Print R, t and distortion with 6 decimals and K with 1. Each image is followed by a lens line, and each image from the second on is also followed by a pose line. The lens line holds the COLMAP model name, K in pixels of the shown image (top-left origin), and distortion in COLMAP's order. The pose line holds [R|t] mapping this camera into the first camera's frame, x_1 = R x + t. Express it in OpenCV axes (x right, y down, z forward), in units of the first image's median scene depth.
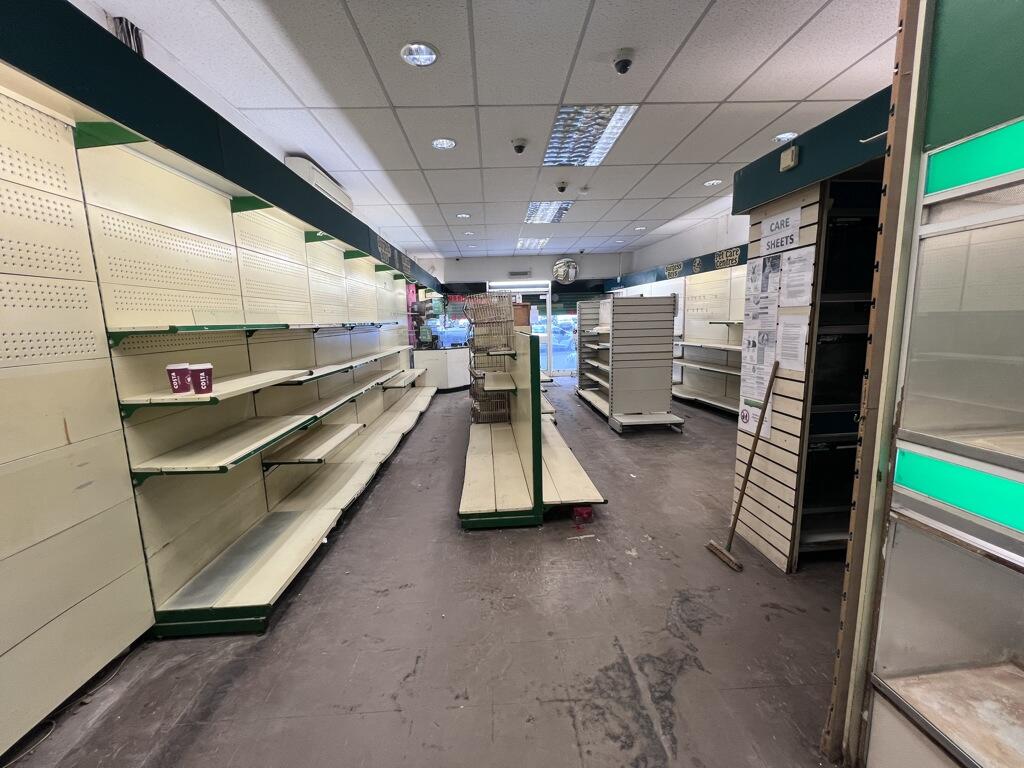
lens RADIAL K [[408.9, 0, 508.6], [0, 408.9, 380.3], [0, 0, 1]] dist [-0.000695, -0.000006]
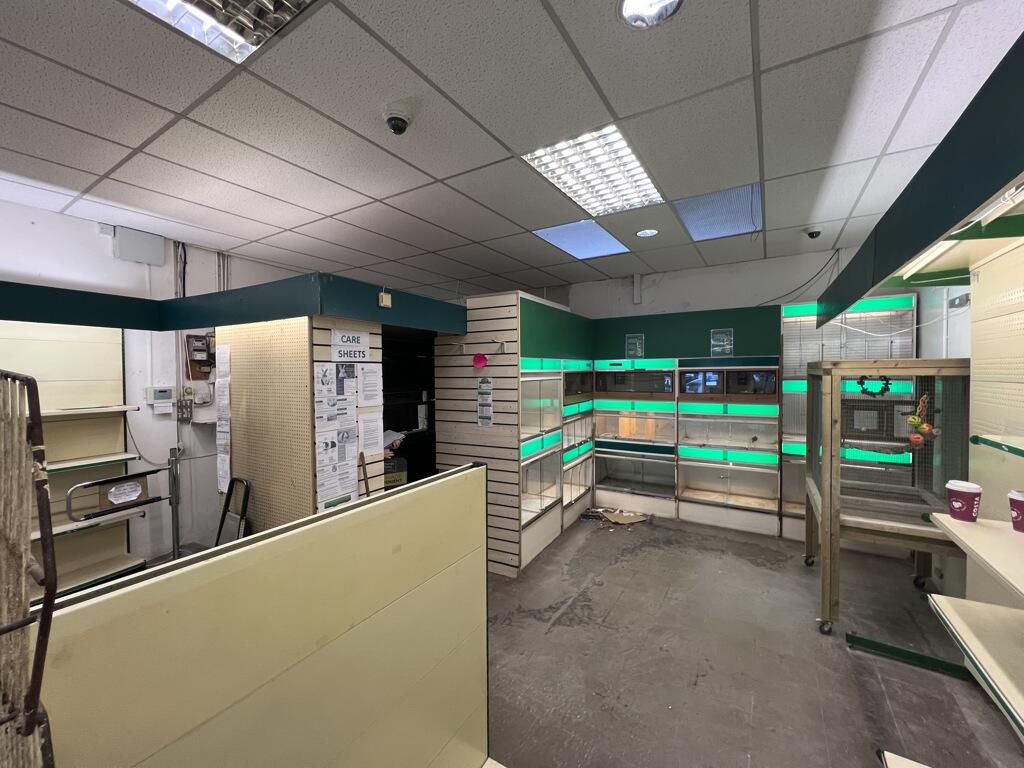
lens RADIAL K [[408.9, 0, 510.5], [0, 408.9, 384.7], [0, 0, 1]] dist [-0.000695, -0.000006]
pose [[-0.820765, 0.015867, 0.571046, -0.387408], [0.111926, 0.984707, 0.133511, -0.358761], [-0.560194, 0.173496, -0.809989, 1.728947]]
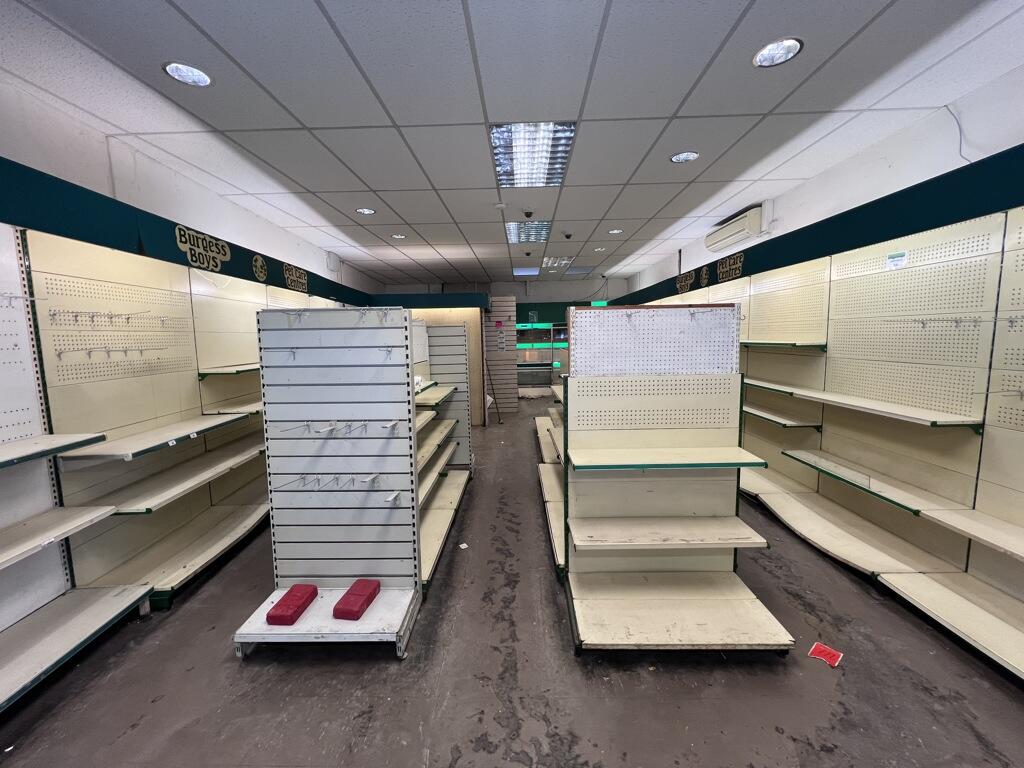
lens RADIAL K [[408.9, 0, 511.8], [0, 408.9, 380.0], [0, 0, 1]] dist [-0.000695, -0.000006]
pose [[-0.996766, 0.036023, 0.071838, 0.247525], [0.053250, 0.965559, 0.254676, -0.700561], [-0.060189, 0.257678, -0.964354, 4.211555]]
